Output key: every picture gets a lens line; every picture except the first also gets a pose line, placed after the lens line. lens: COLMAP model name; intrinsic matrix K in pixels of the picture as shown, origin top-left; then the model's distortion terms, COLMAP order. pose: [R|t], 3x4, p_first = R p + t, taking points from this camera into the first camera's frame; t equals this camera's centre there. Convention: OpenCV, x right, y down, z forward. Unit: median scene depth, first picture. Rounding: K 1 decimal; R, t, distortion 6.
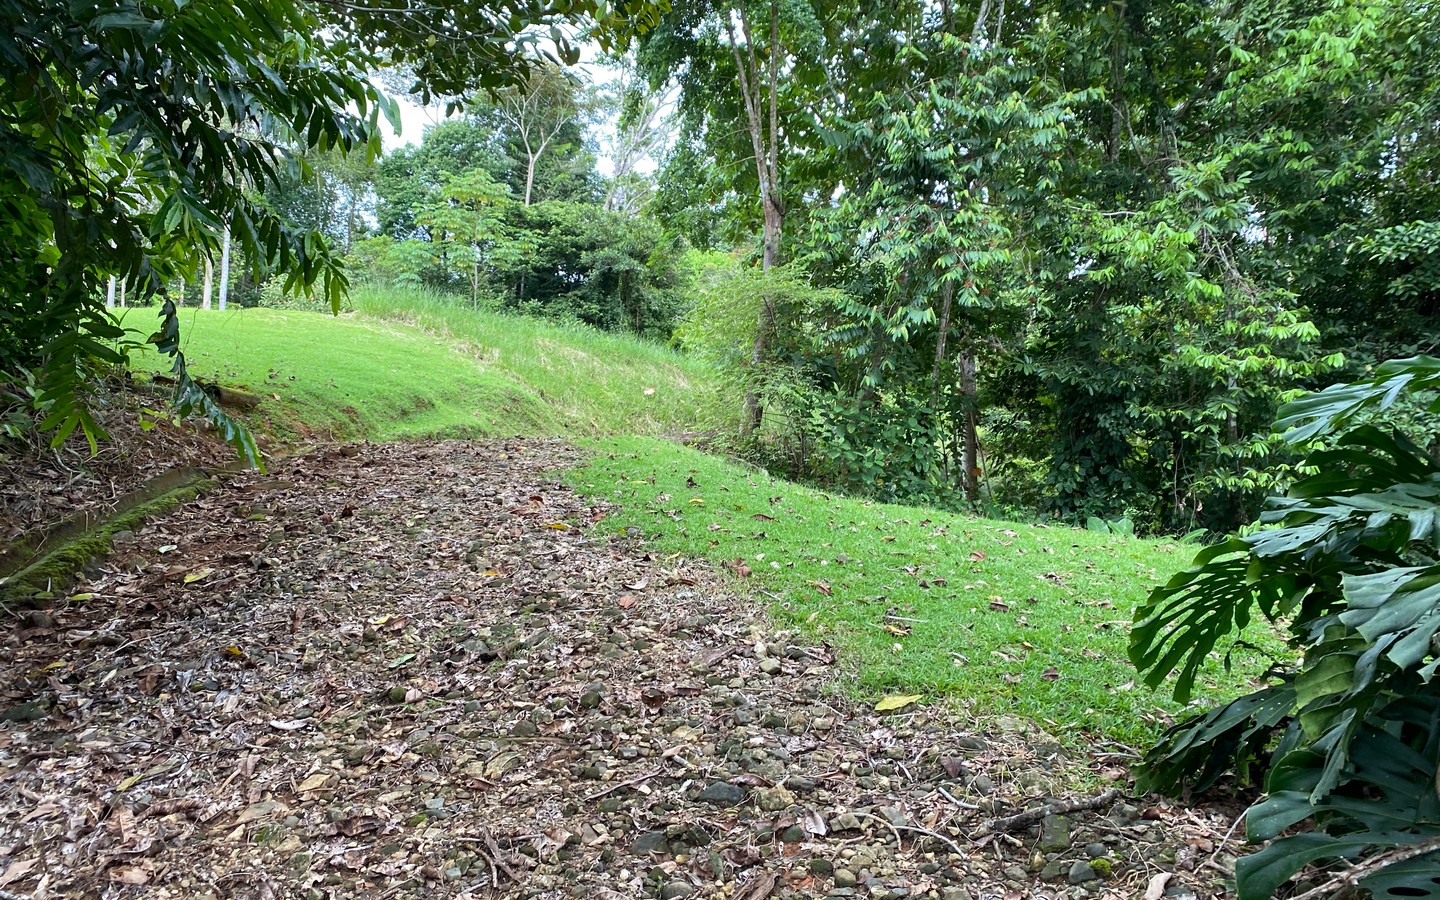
lens RADIAL K [[1097.1, 0, 713.7], [0, 1097.1, 435.0], [0, 0, 1]] dist [0.015911, -0.022720]
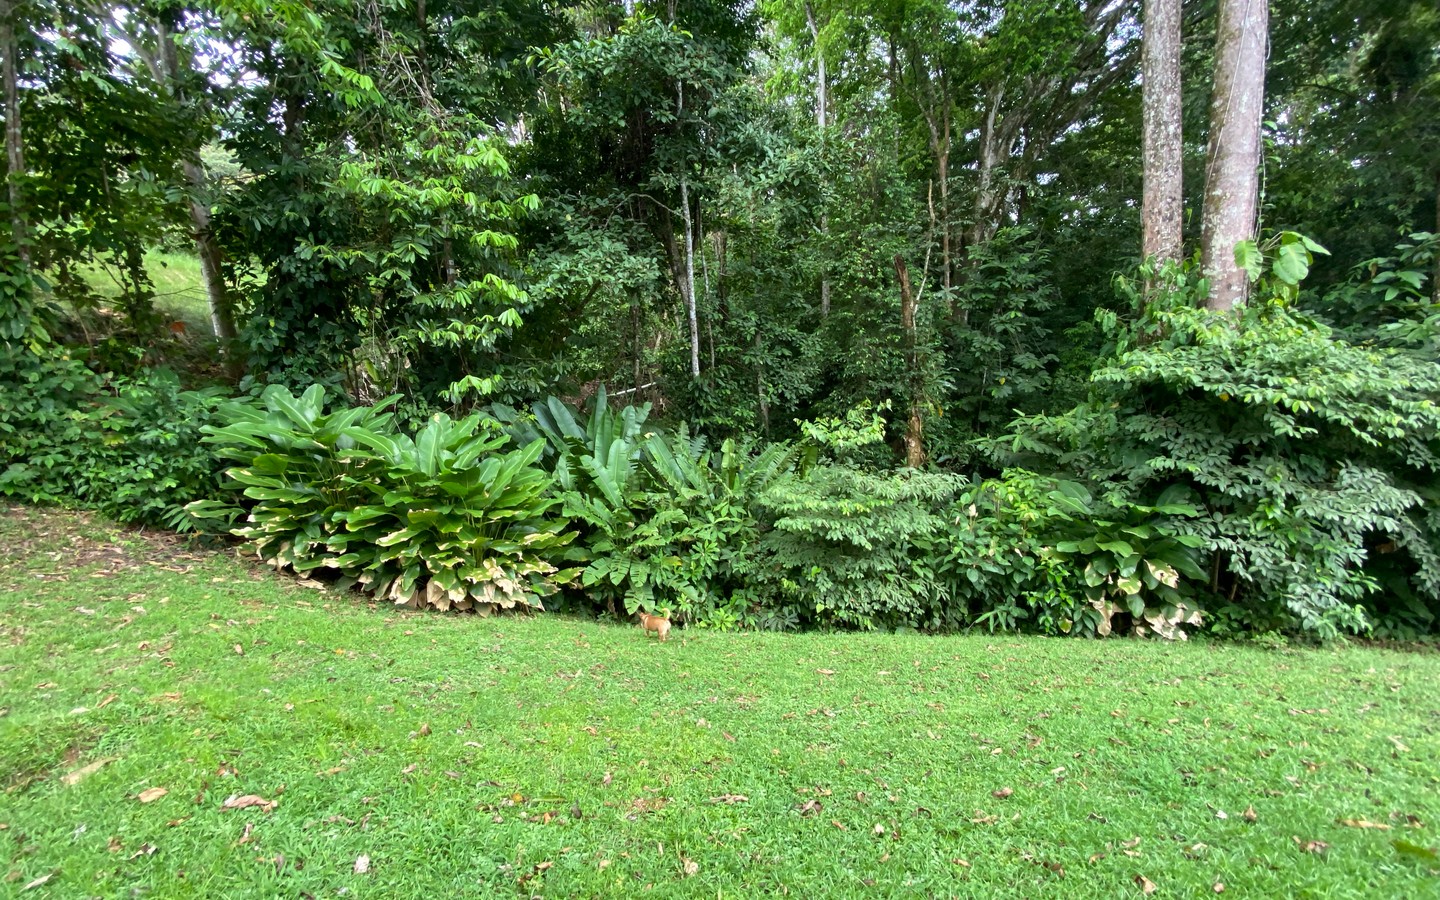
lens RADIAL K [[585.3, 0, 734.0], [0, 585.3, 452.5], [0, 0, 1]] dist [0.009293, -0.015053]
pose [[0.746632, -0.171931, 0.642635, 0.328283], [-0.007296, 0.963850, 0.266345, 0.004623], [-0.665197, -0.203551, 0.718387, 0.466530]]
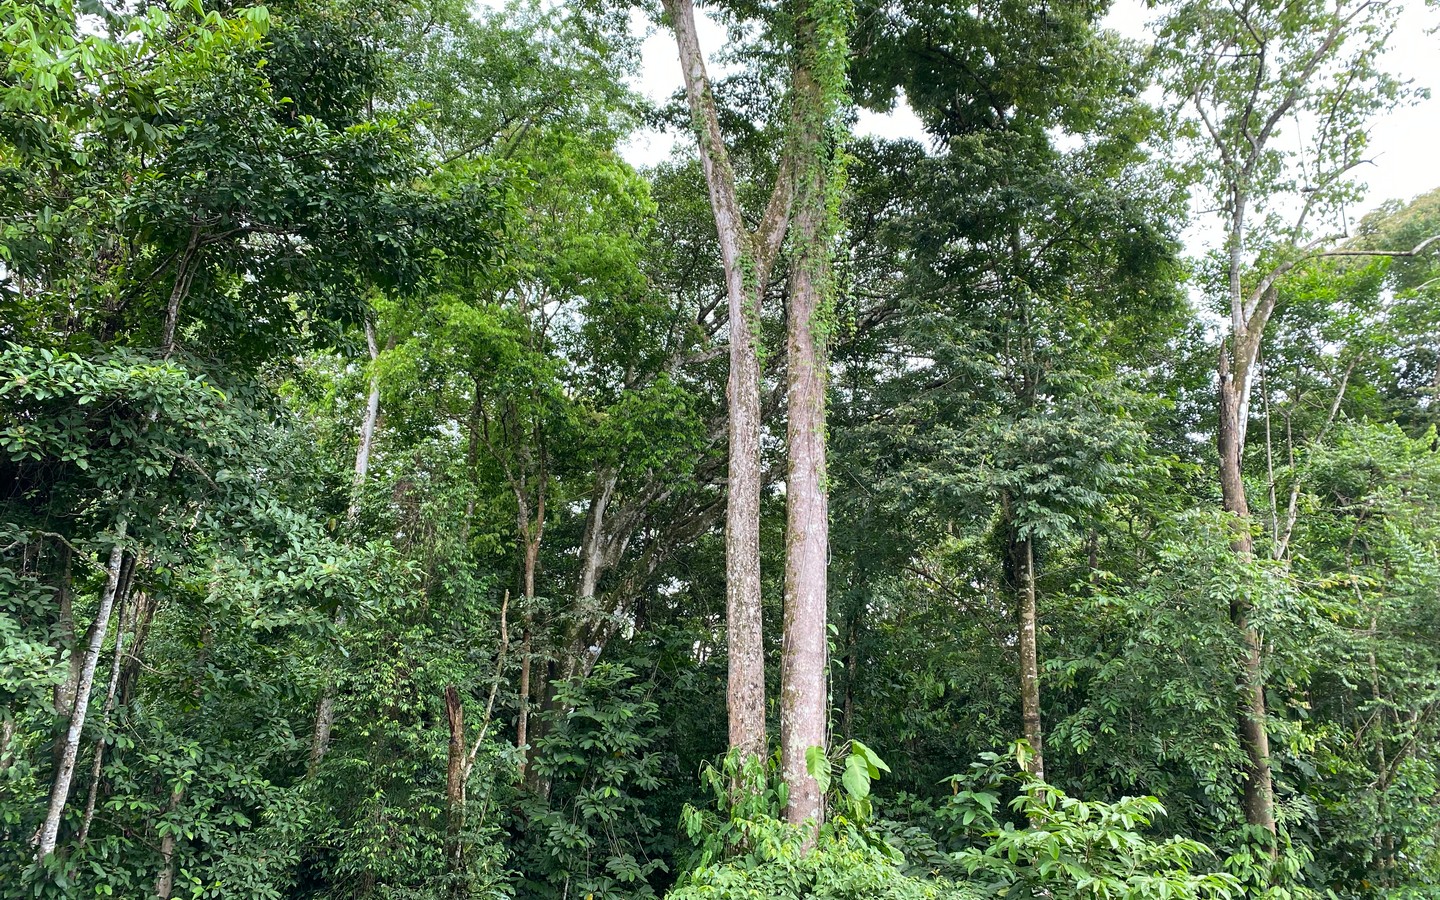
lens RADIAL K [[1097.1, 0, 717.1], [0, 1097.1, 442.6], [0, 0, 1]] dist [0.015911, -0.022720]
pose [[0.336156, 0.296757, 0.893831, 0.186658], [-0.133556, 0.954490, -0.266668, -0.018437], [-0.932289, -0.029735, 0.360491, 0.372862]]
